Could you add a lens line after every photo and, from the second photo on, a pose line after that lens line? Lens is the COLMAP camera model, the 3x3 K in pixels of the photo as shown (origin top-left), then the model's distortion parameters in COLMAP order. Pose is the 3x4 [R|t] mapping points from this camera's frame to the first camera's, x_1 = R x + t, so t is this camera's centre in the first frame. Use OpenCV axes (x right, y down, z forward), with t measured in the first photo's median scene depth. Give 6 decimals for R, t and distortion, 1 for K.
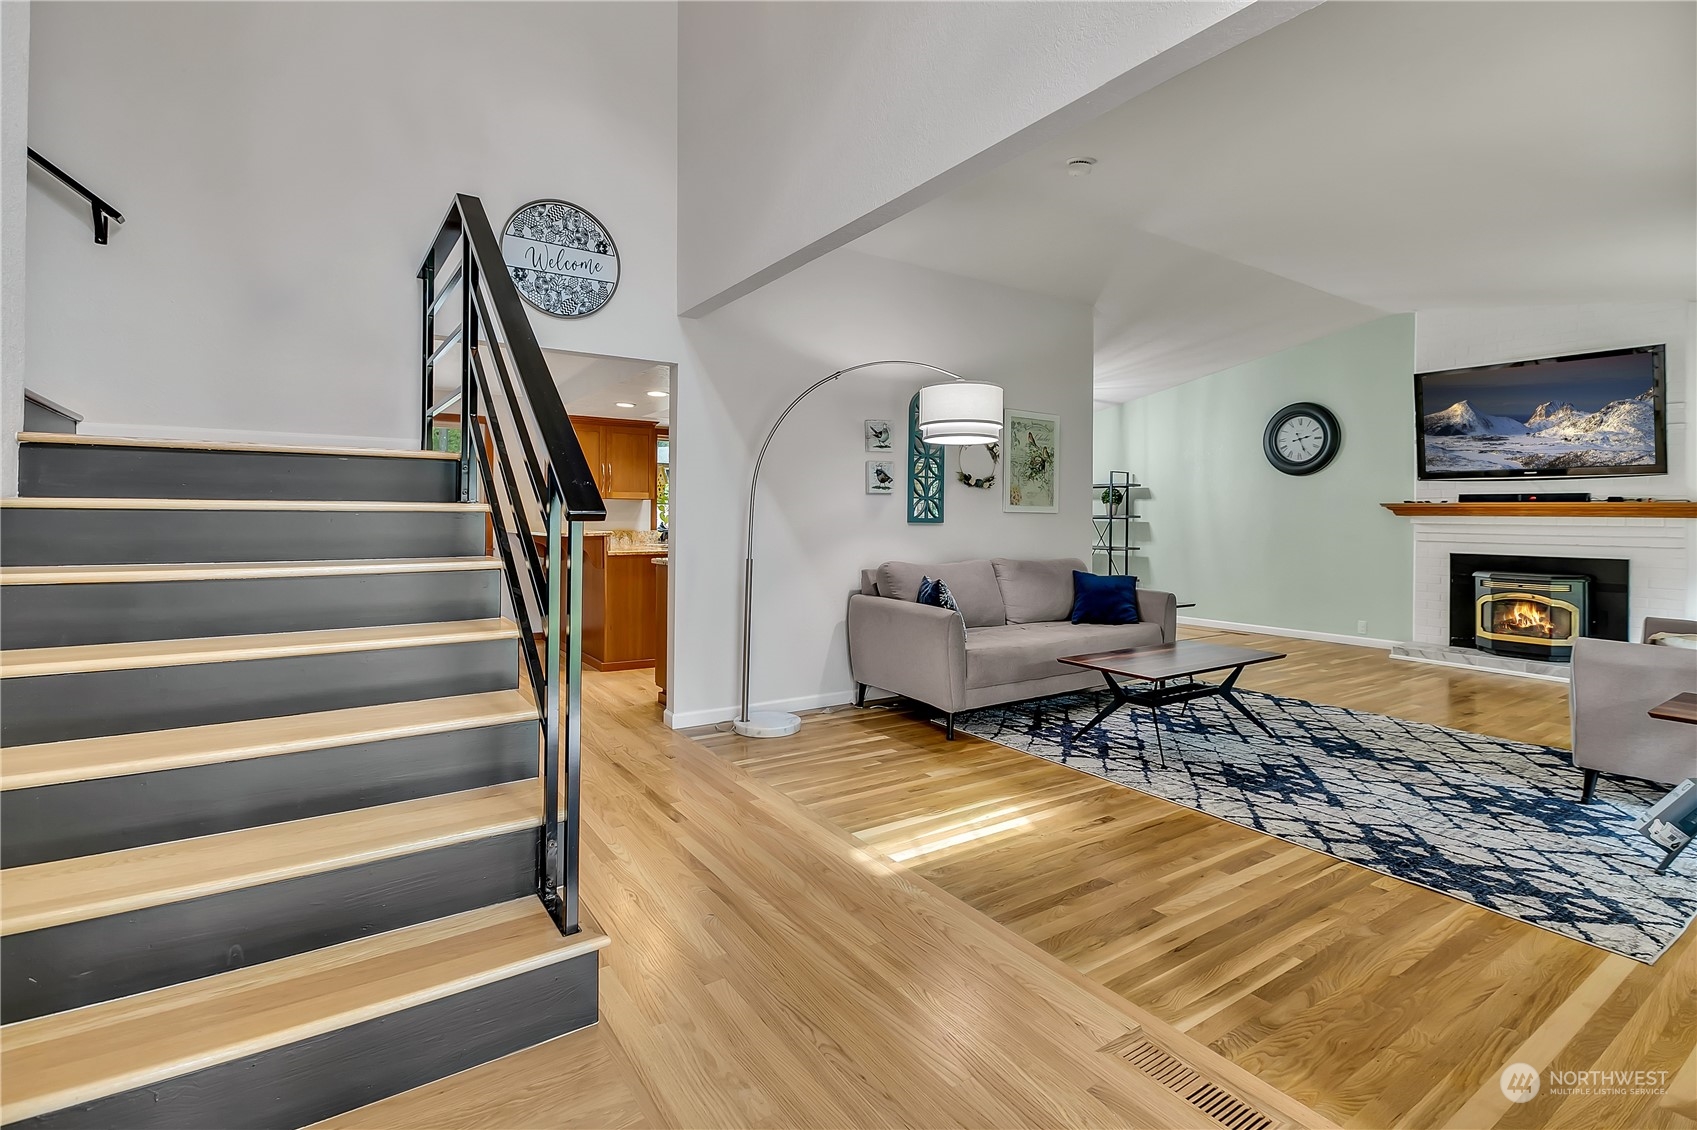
lens RADIAL K [[802.6, 0, 845.8], [0, 802.6, 516.3], [0, 0, 1]] dist [0.008933, -0.007835]
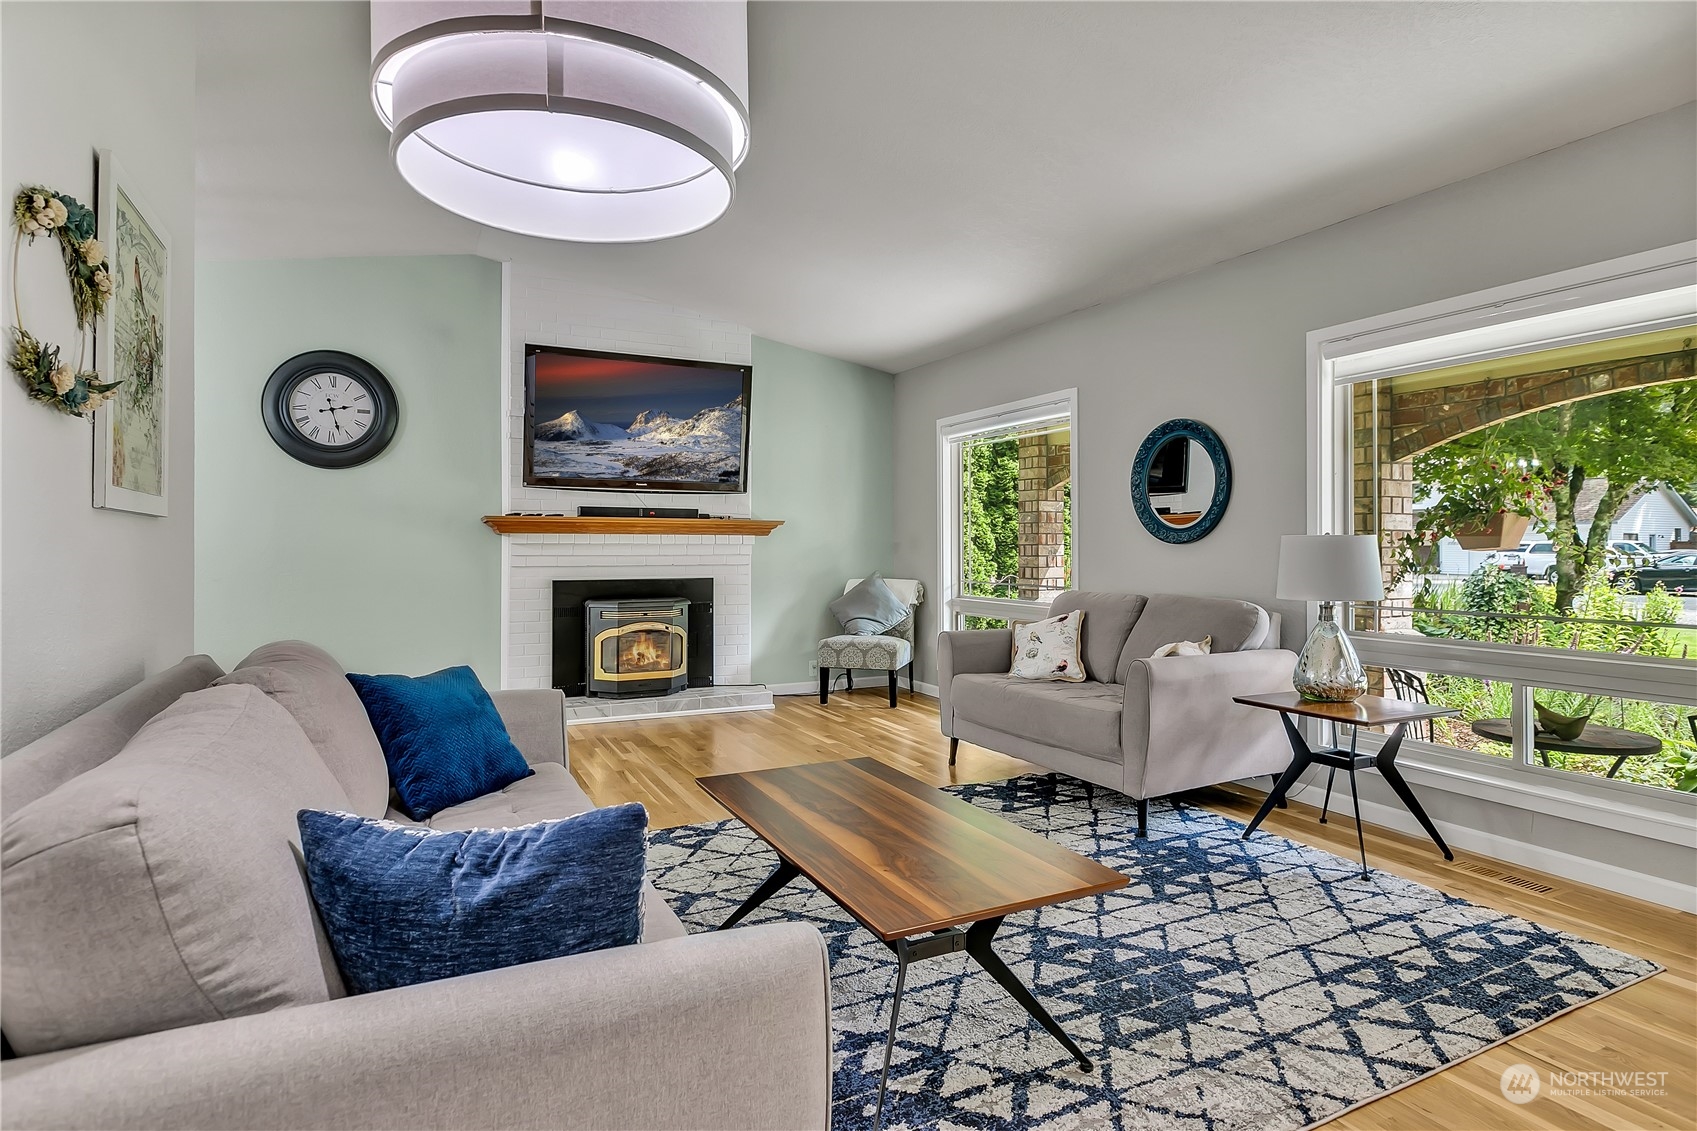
lens RADIAL K [[880.7, 0, 862.4], [0, 880.7, 538.6], [0, 0, 1]] dist [0.004377, -0.008200]
pose [[0.130381, 0.000690, 0.991464, -0.090032], [0.002040, 0.999997, -0.000964, 0.007795], [-0.991462, 0.002148, 0.130380, 0.780601]]
